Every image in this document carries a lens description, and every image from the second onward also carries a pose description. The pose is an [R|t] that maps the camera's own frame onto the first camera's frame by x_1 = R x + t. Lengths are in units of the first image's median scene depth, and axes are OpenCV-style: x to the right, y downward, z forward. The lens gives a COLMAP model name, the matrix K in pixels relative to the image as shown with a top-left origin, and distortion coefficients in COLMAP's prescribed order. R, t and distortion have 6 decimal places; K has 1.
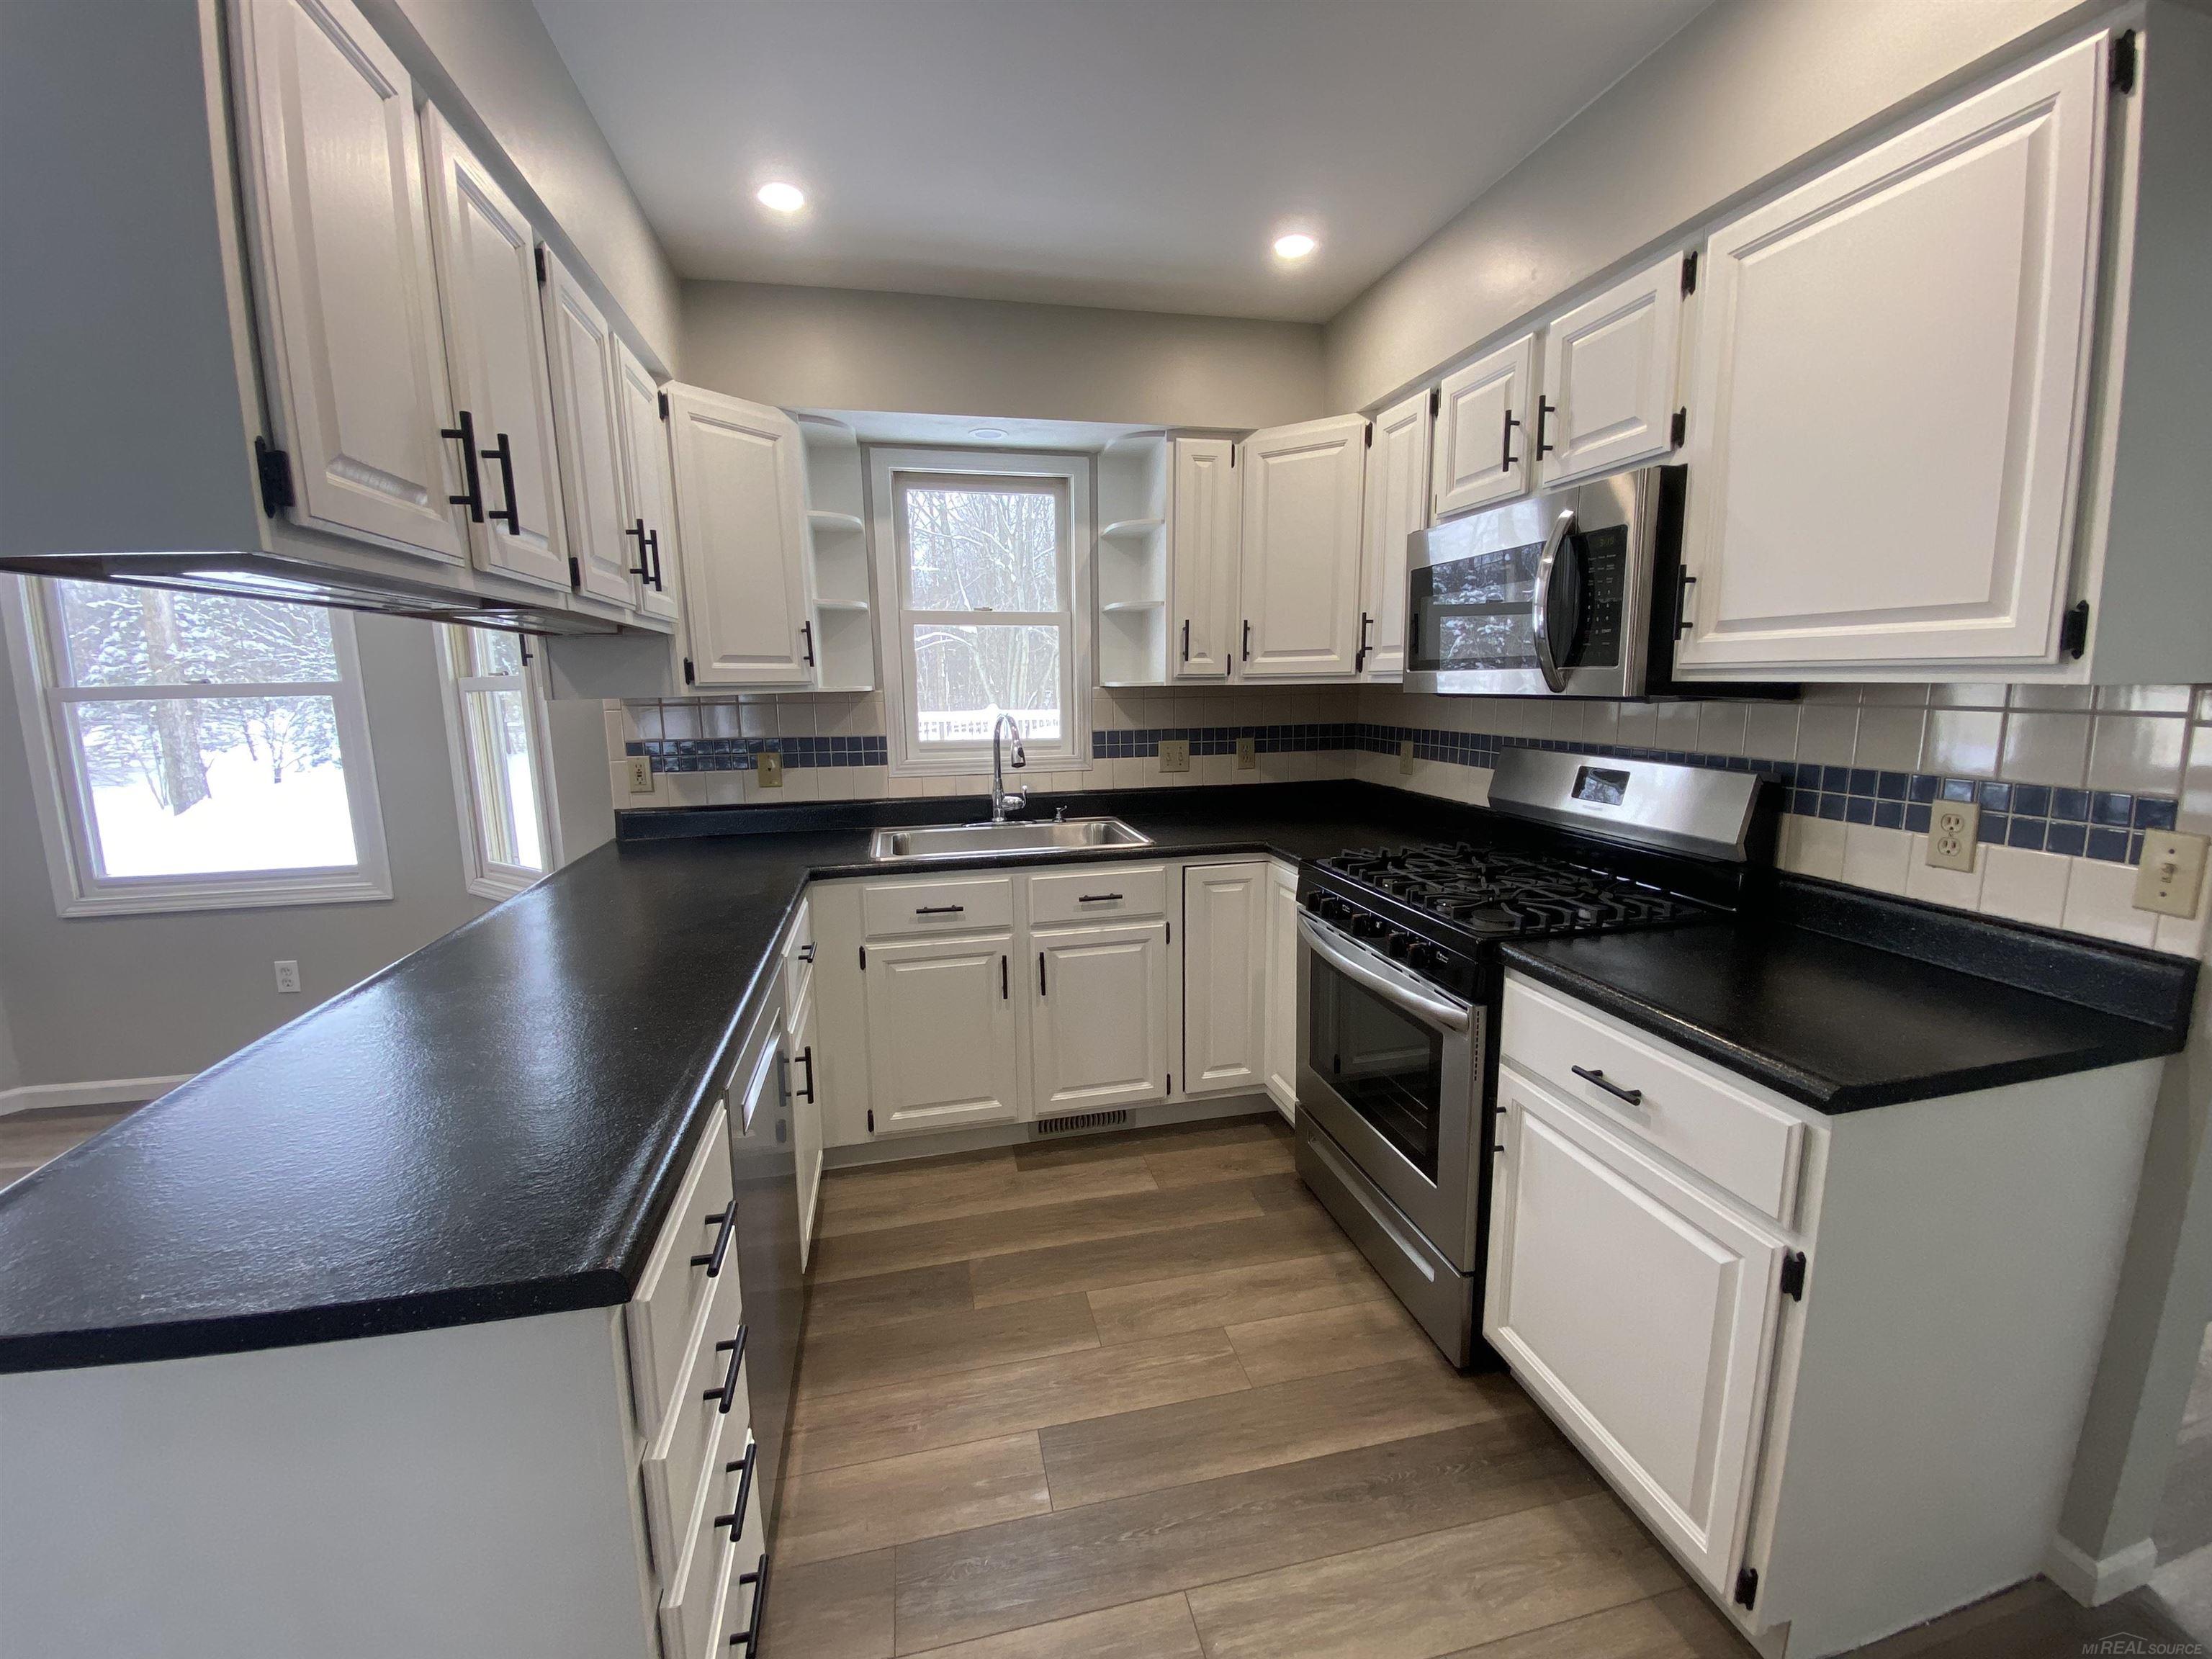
lens RADIAL K [[947.8, 0, 1106.2], [0, 947.8, 828.5], [0, 0, 1]] dist [0.018549, 0.000146]
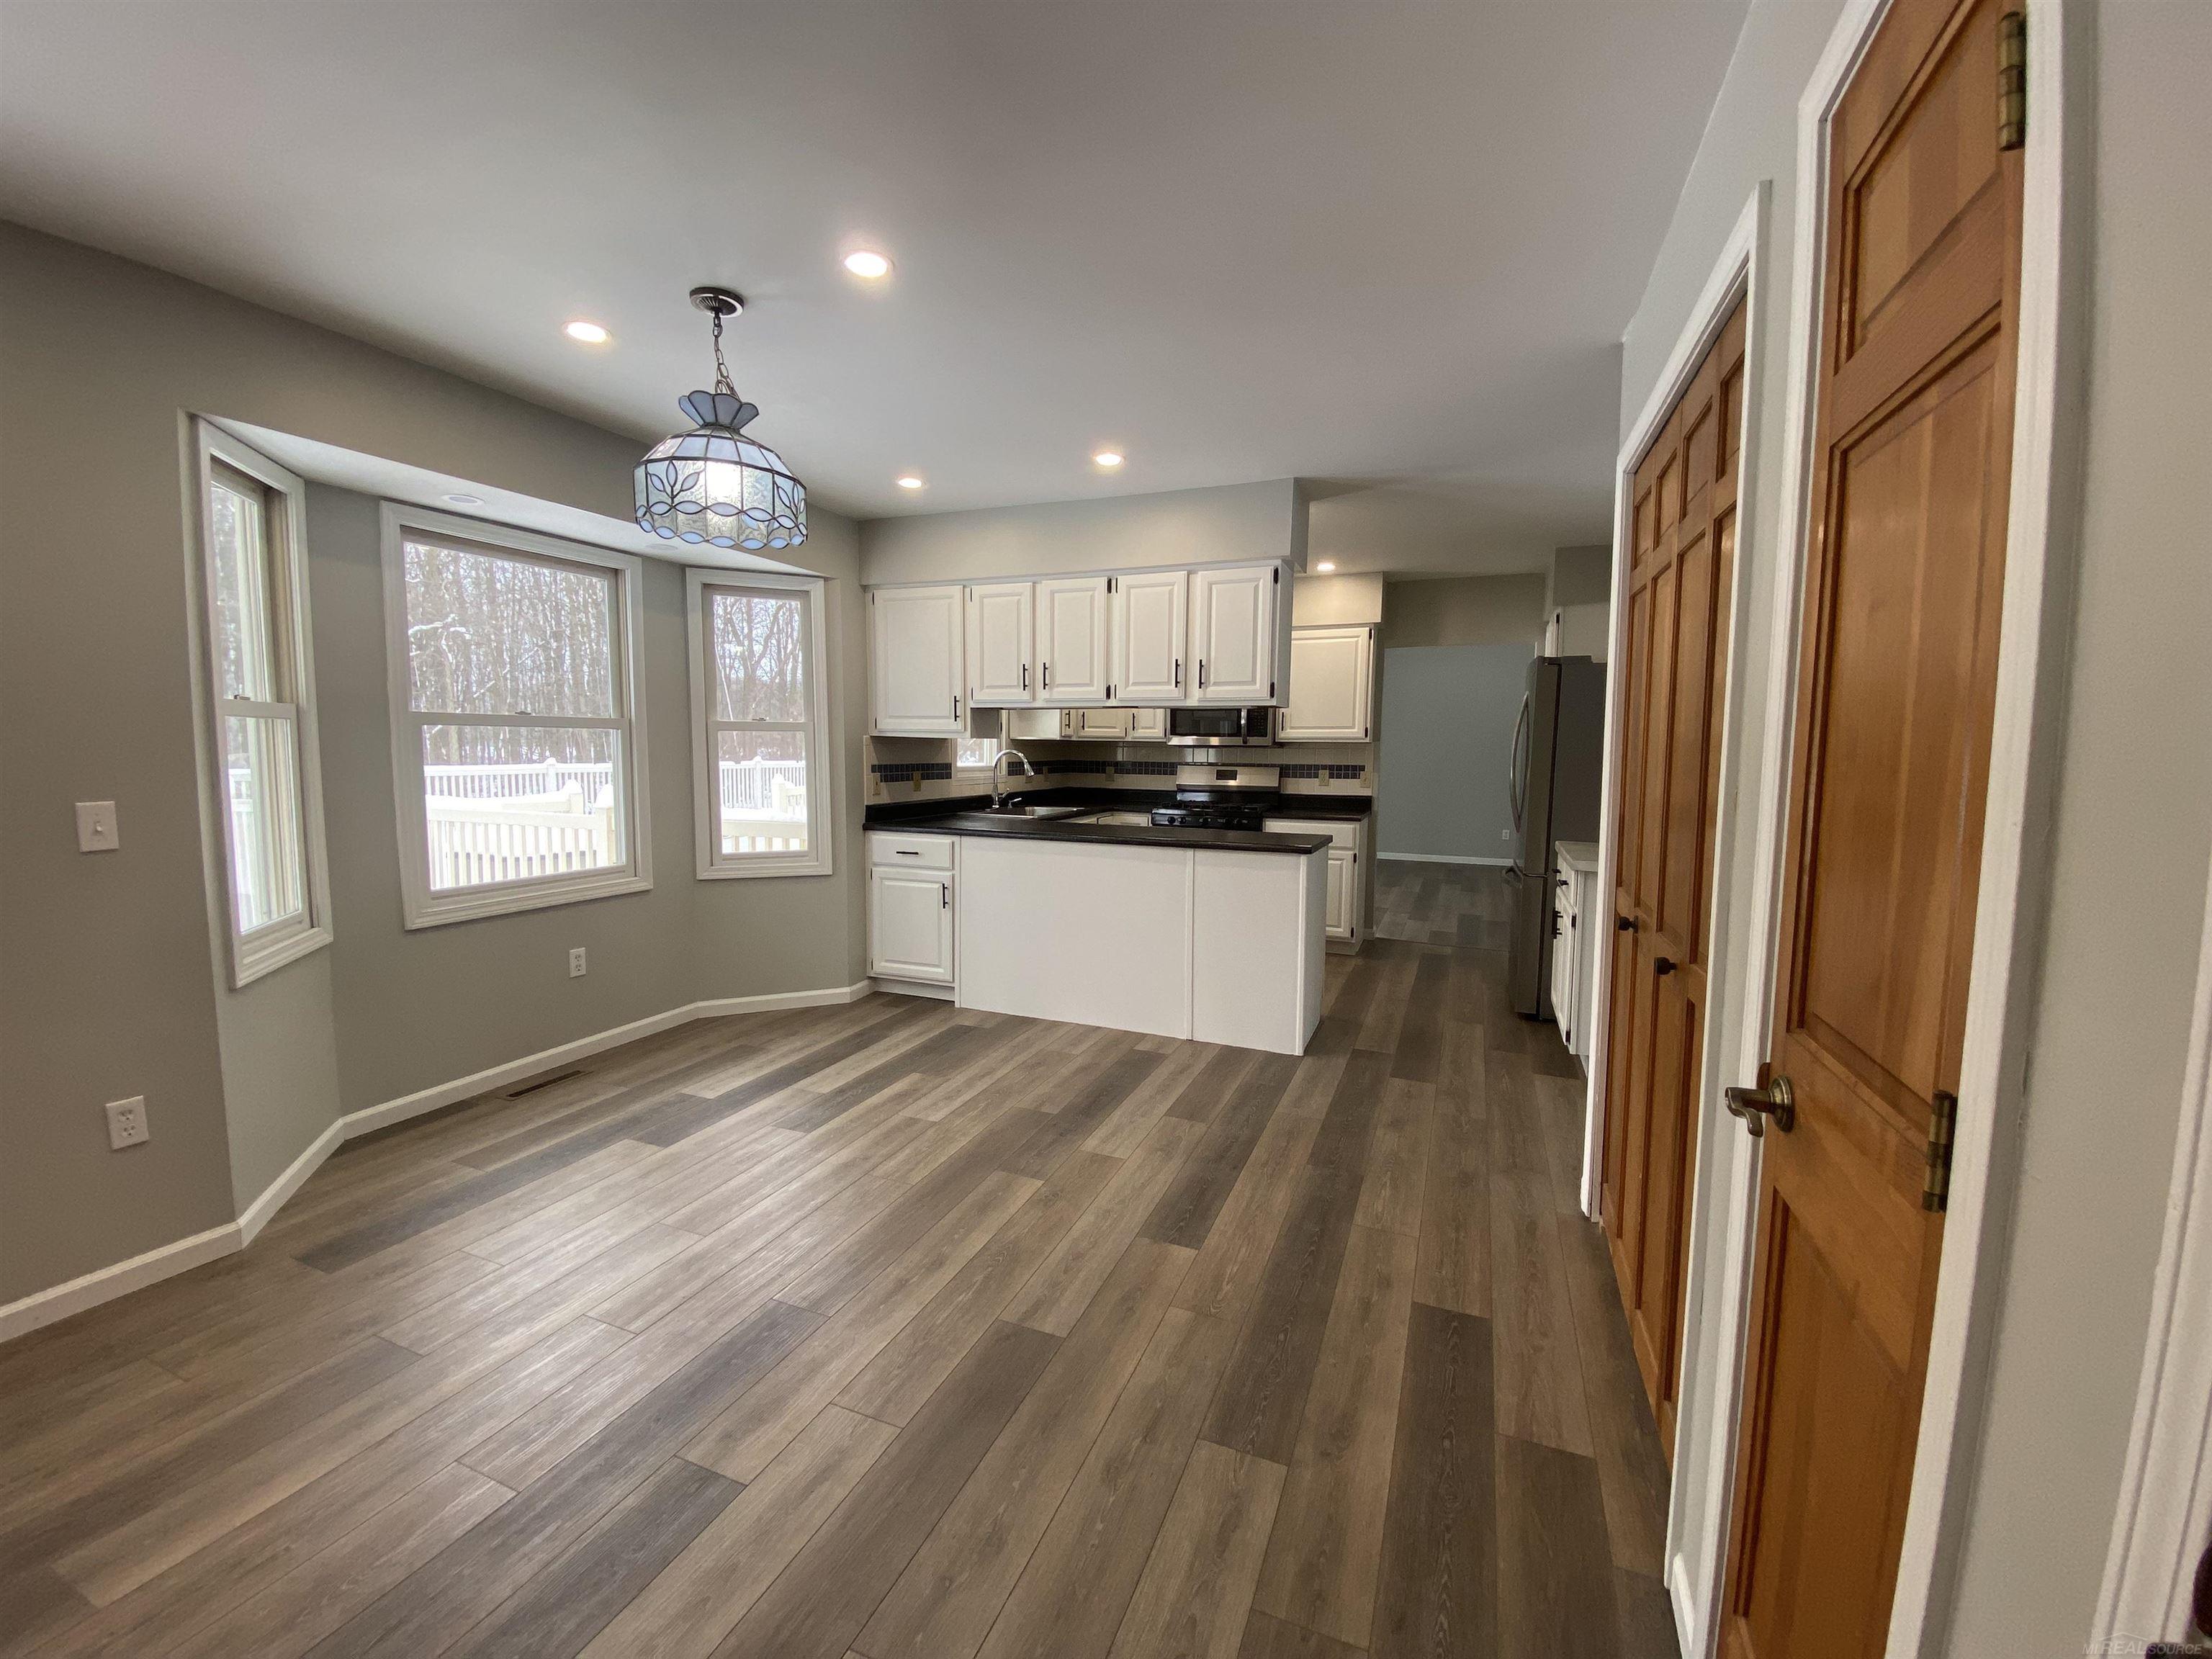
lens RADIAL K [[906.1, 0, 1100.2], [0, 906.1, 826.3], [0, 0, 1]] dist [0.003345, 0.000144]
pose [[0.532442, -0.047302, 0.845144, -1.569006], [0.116907, 0.992978, -0.018075, 0.089328], [-0.838355, 0.108427, 0.534233, -0.164804]]
